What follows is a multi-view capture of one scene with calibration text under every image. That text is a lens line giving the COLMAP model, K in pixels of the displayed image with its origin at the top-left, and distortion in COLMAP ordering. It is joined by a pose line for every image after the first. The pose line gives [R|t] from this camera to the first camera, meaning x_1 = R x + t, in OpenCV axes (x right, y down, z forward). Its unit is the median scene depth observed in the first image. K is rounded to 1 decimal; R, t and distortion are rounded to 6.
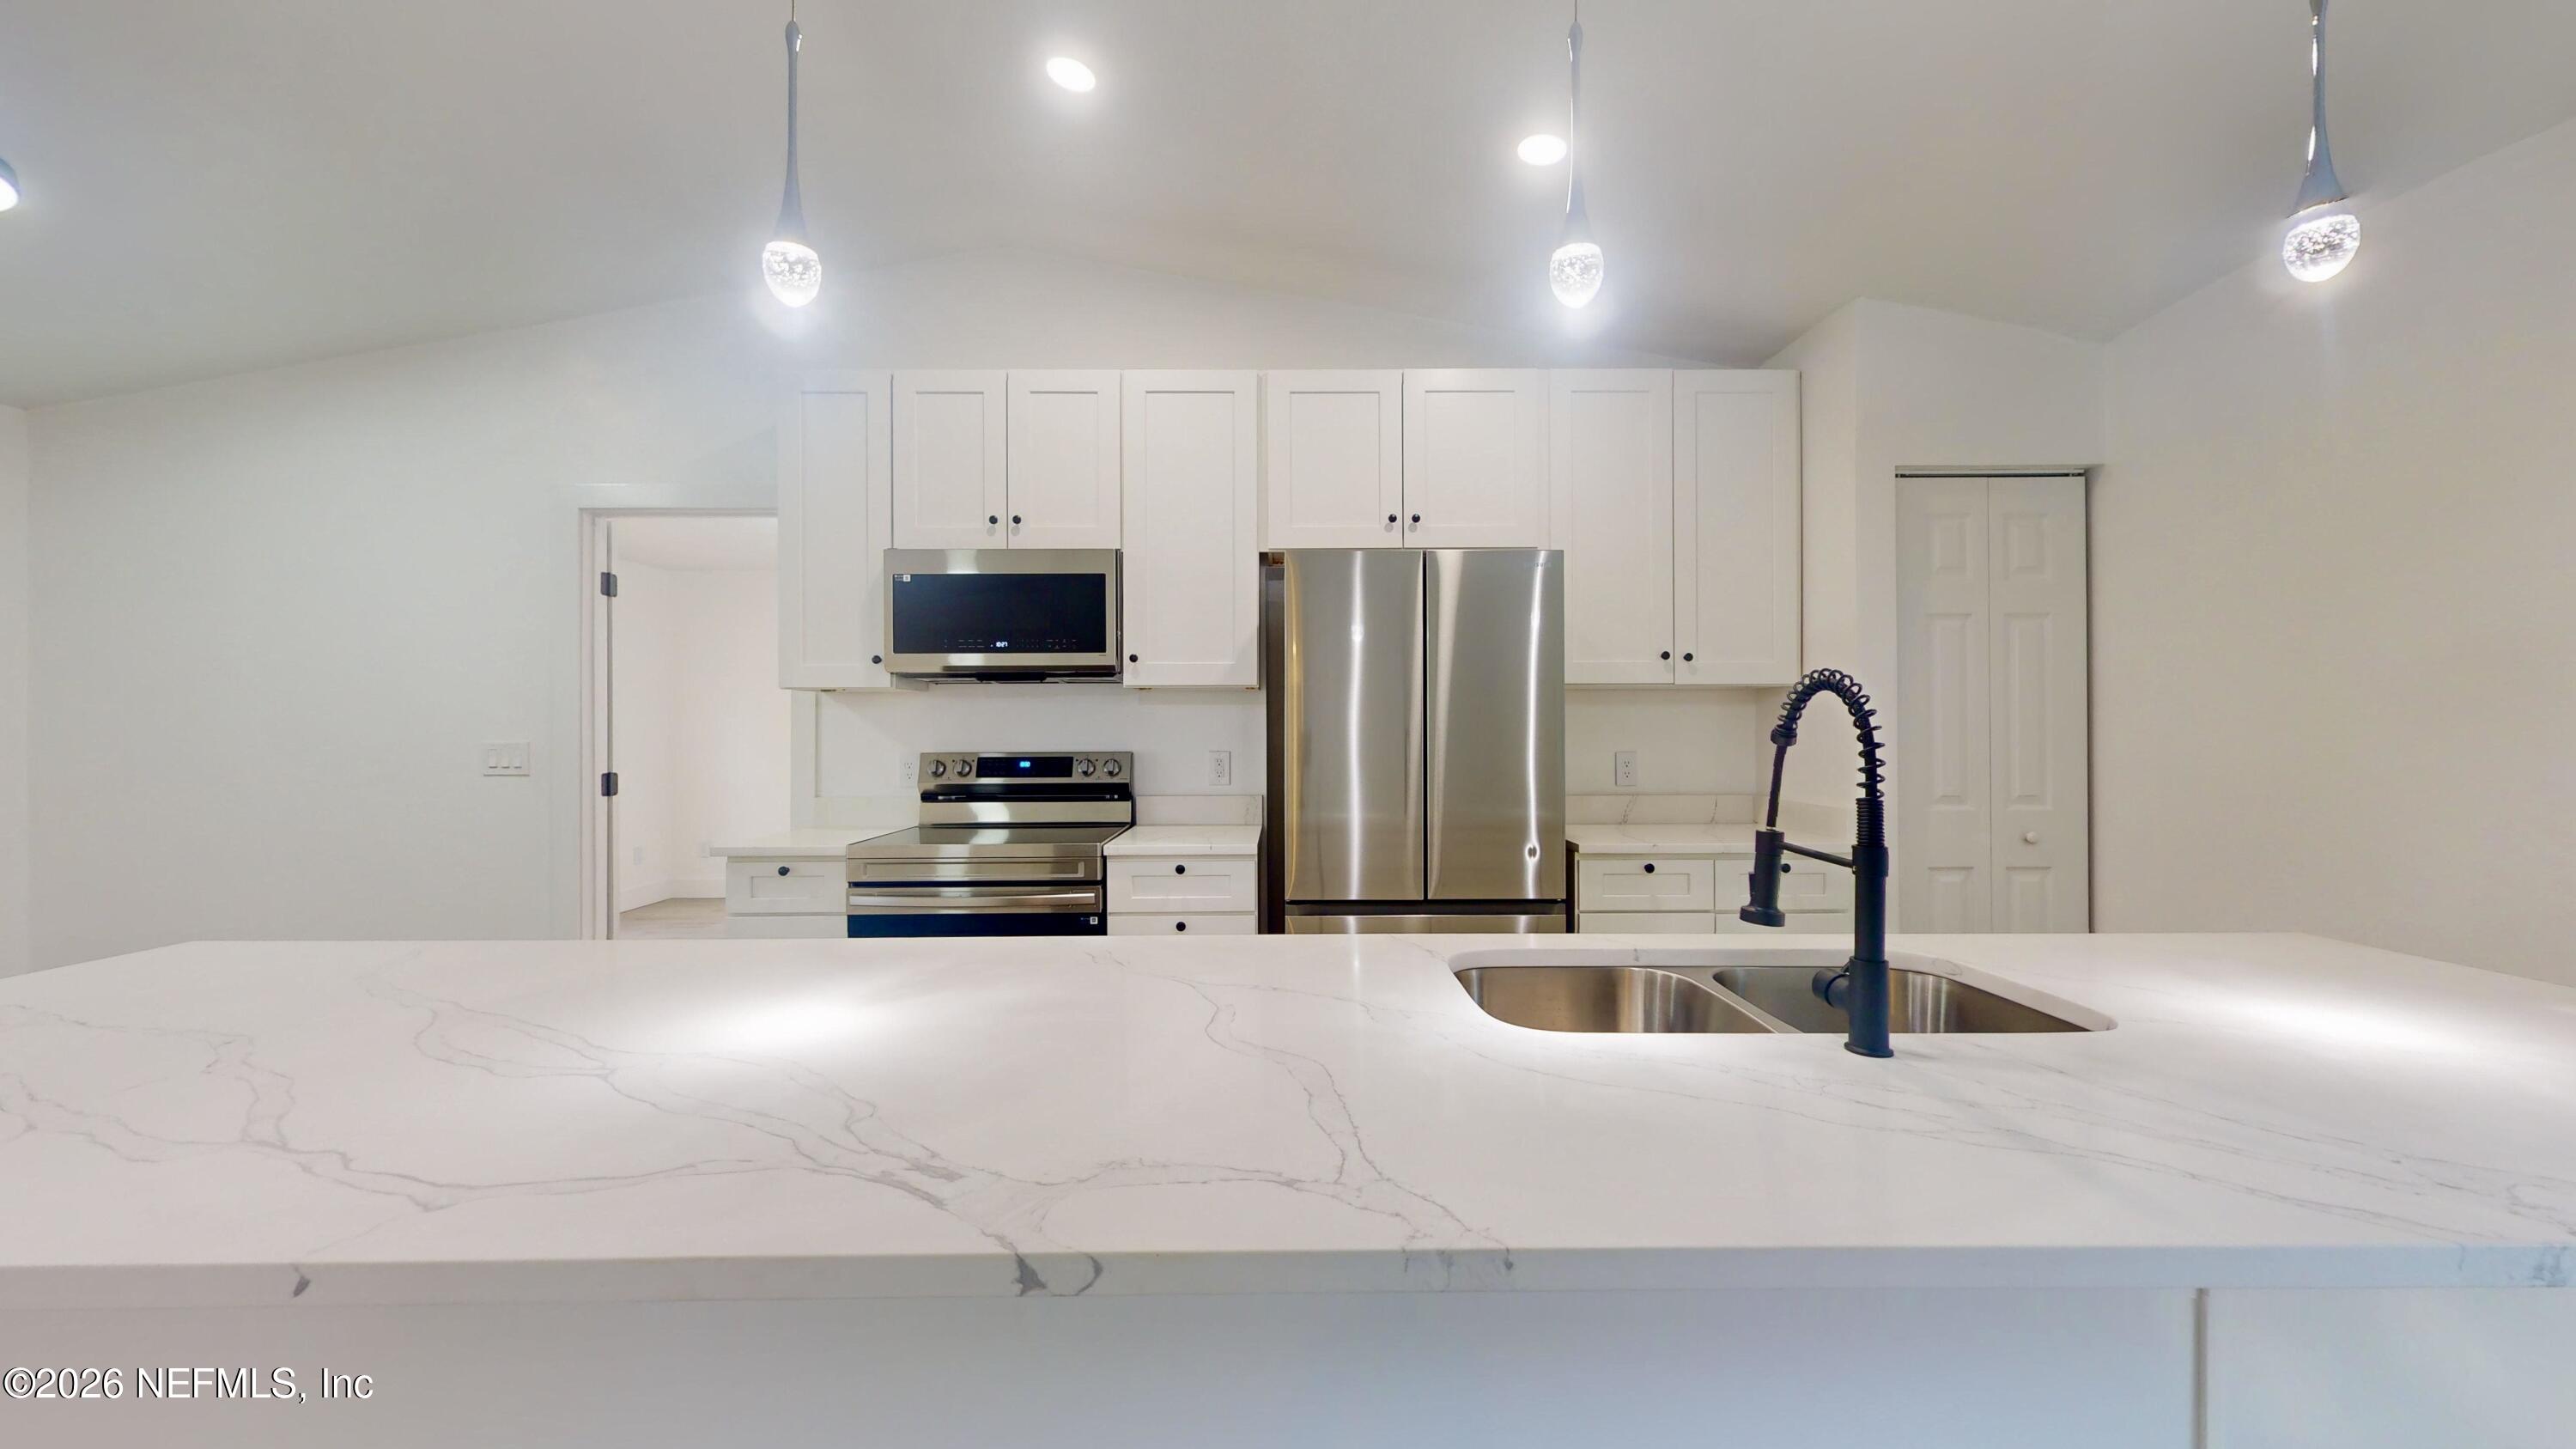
lens RADIAL K [[943.6, 0, 1291.2], [0, 943.6, 727.3], [0, 0, 1]] dist [-0.001573, -0.000664]
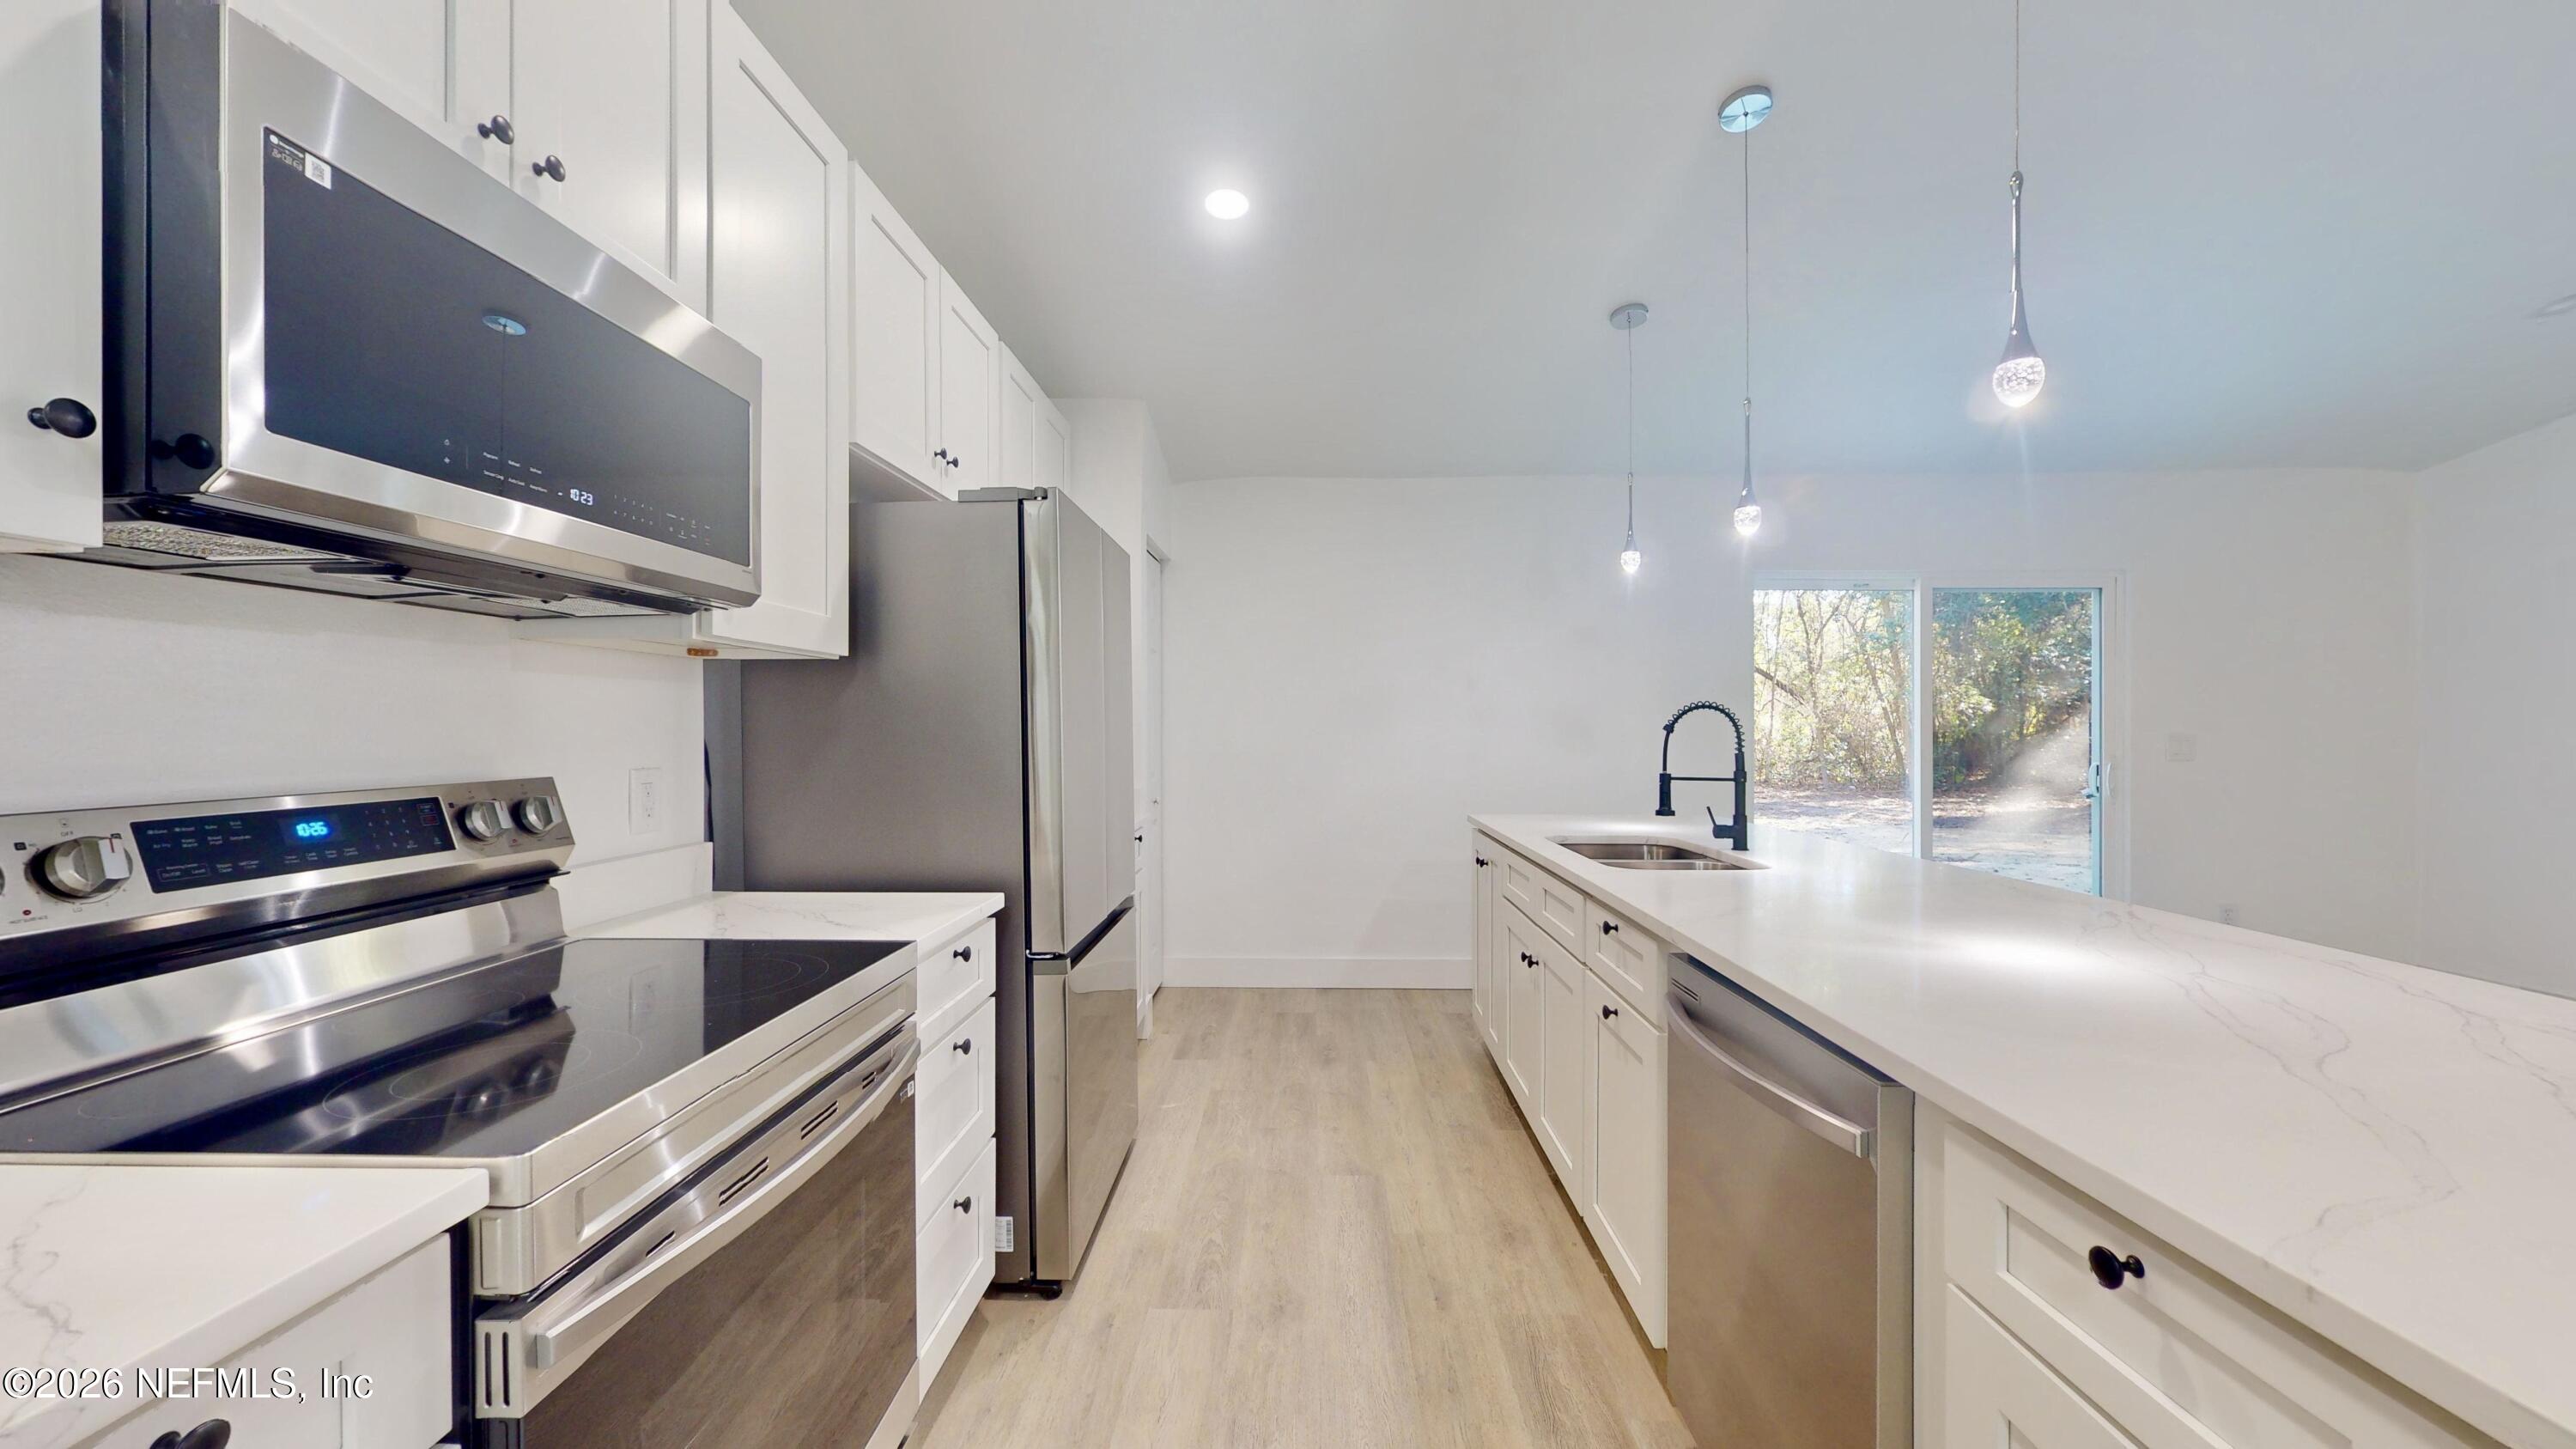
lens RADIAL K [[943.6, 0, 1288.9], [0, 943.6, 721.0], [0, 0, 1]] dist [-0.001573, -0.000664]
pose [[0.033522, 0.009857, 0.999389, -0.649827], [0.000734, 0.999951, -0.009887, 0.004208], [-0.999438, 0.001065, 0.033513, 0.689752]]
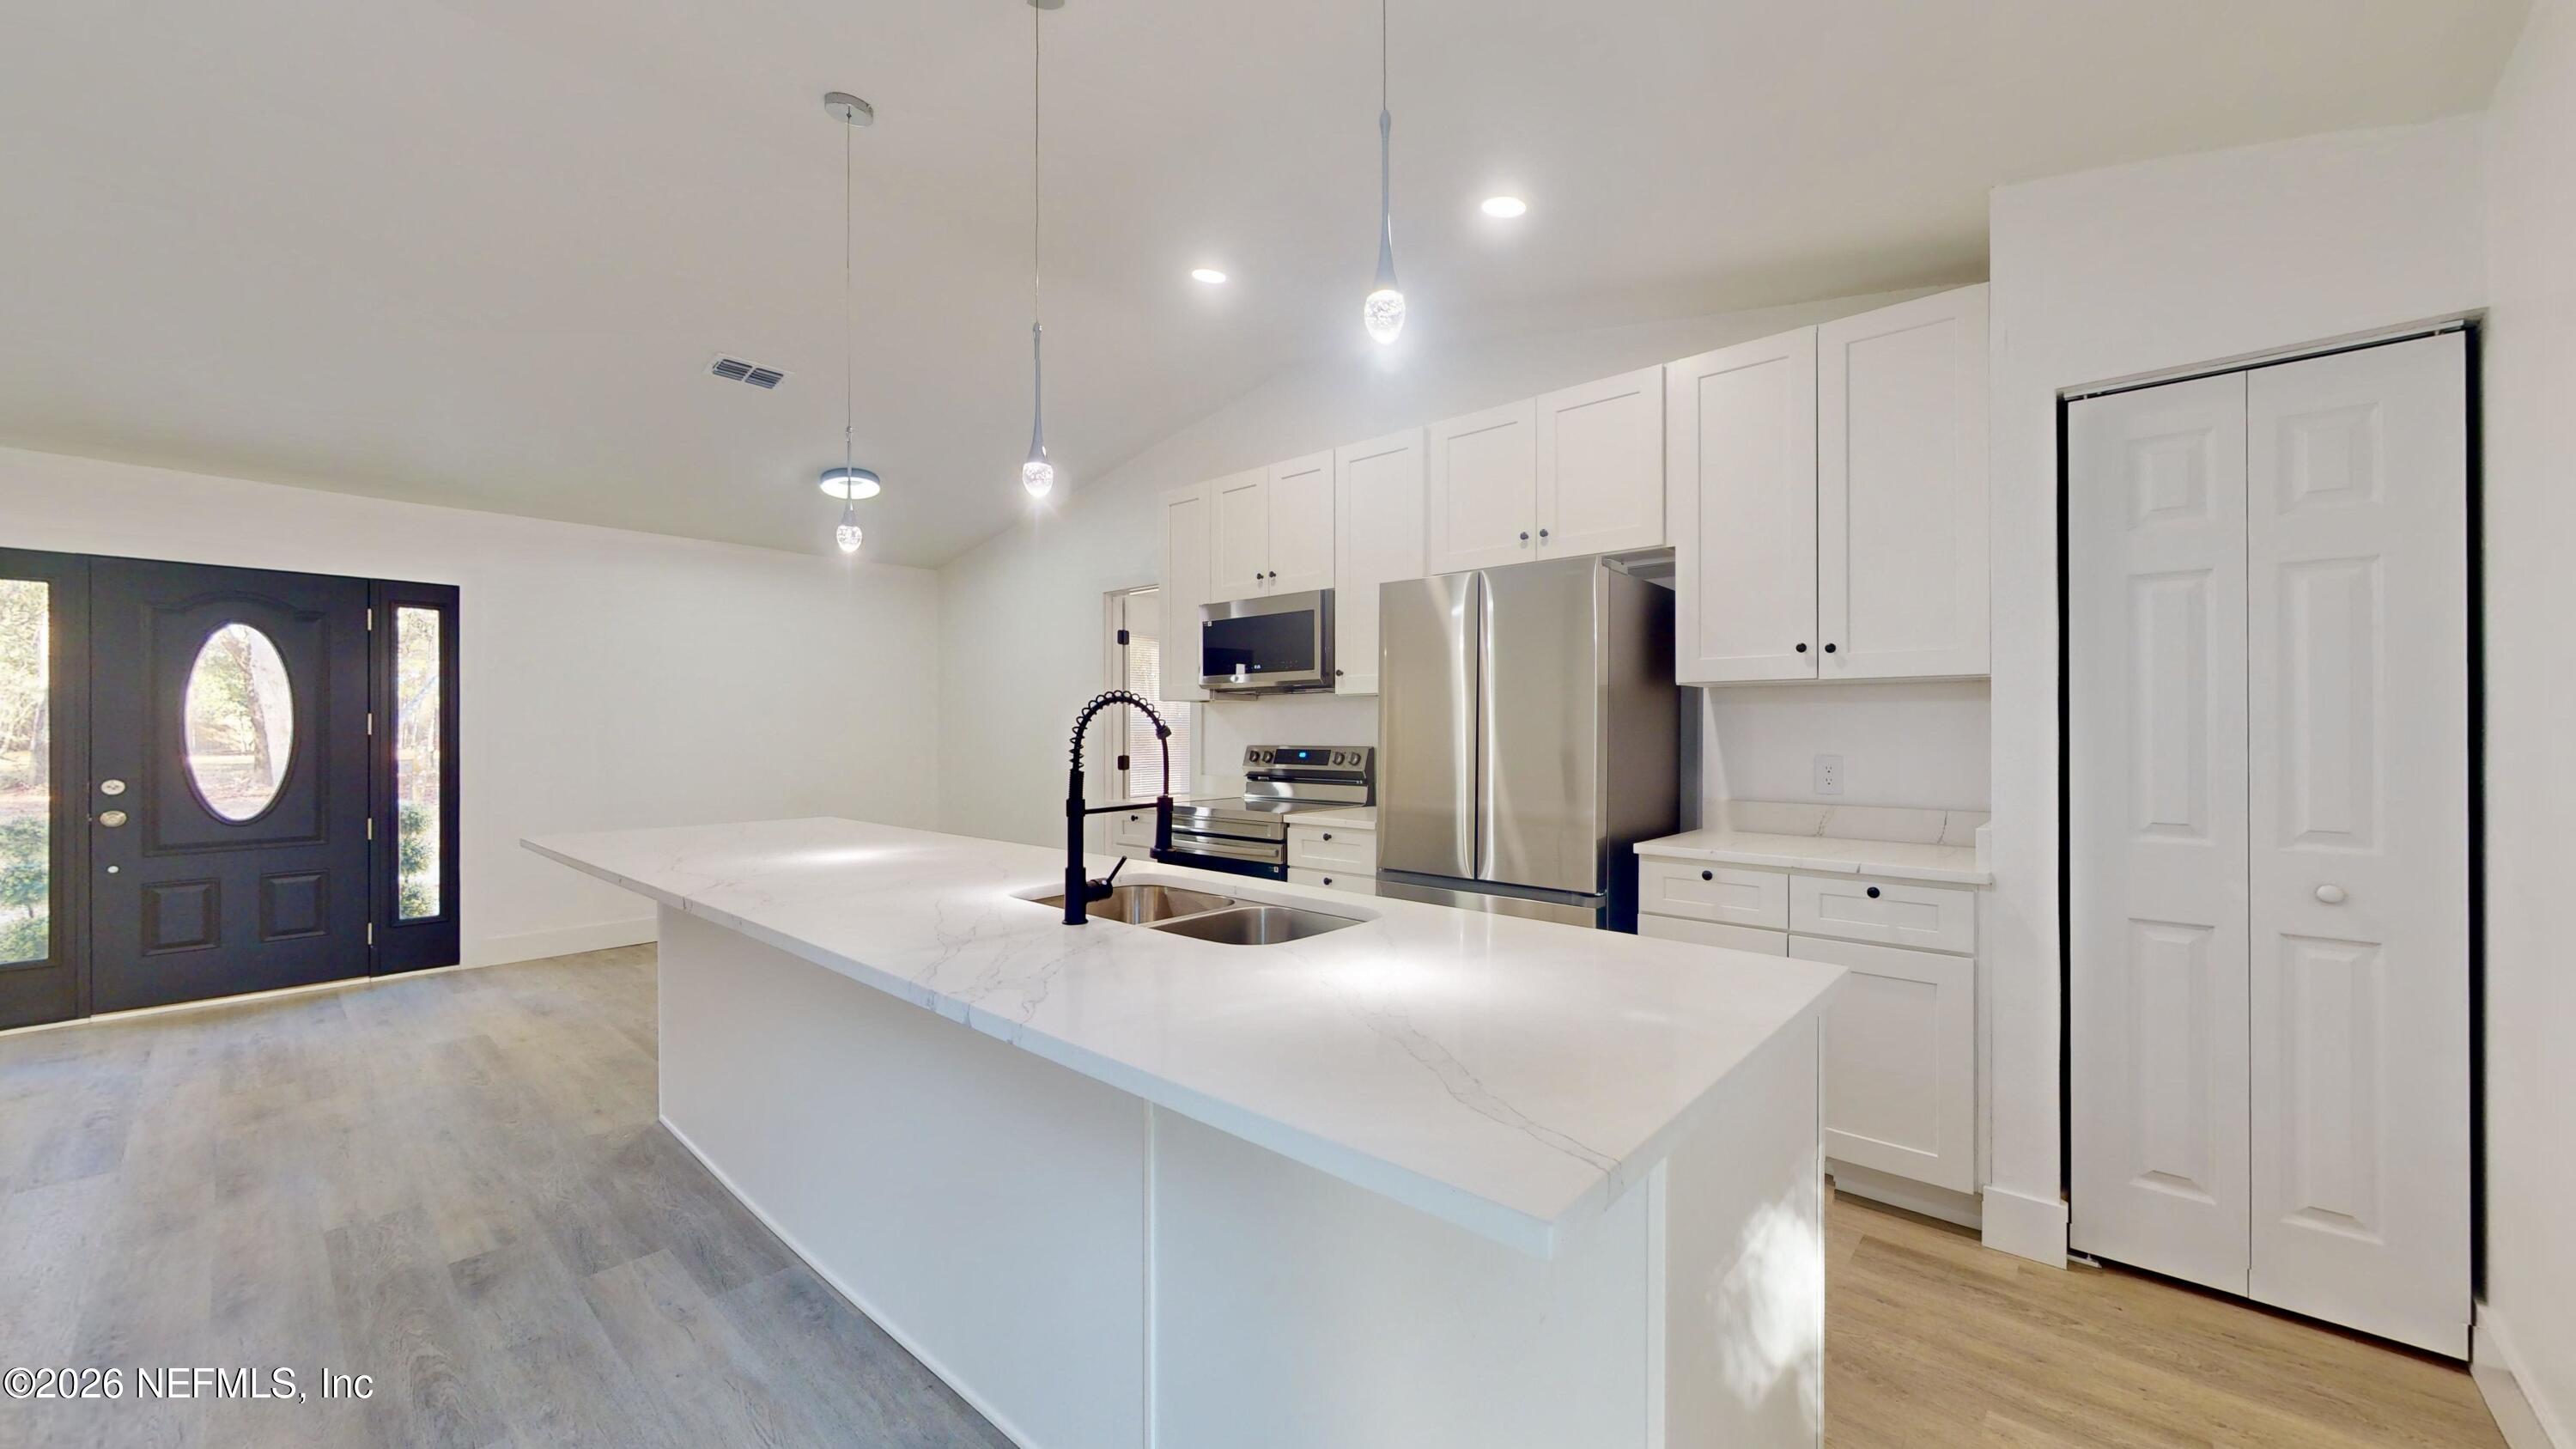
lens RADIAL K [[943.6, 0, 1297.8], [0, 943.6, 734.3], [0, 0, 1]] dist [-0.001573, -0.000664]
pose [[0.742405, 0.006541, -0.669919, 0.646928], [-0.000089, 0.999953, 0.009664, -0.002824], [0.669951, -0.007115, 0.742371, 0.012598]]
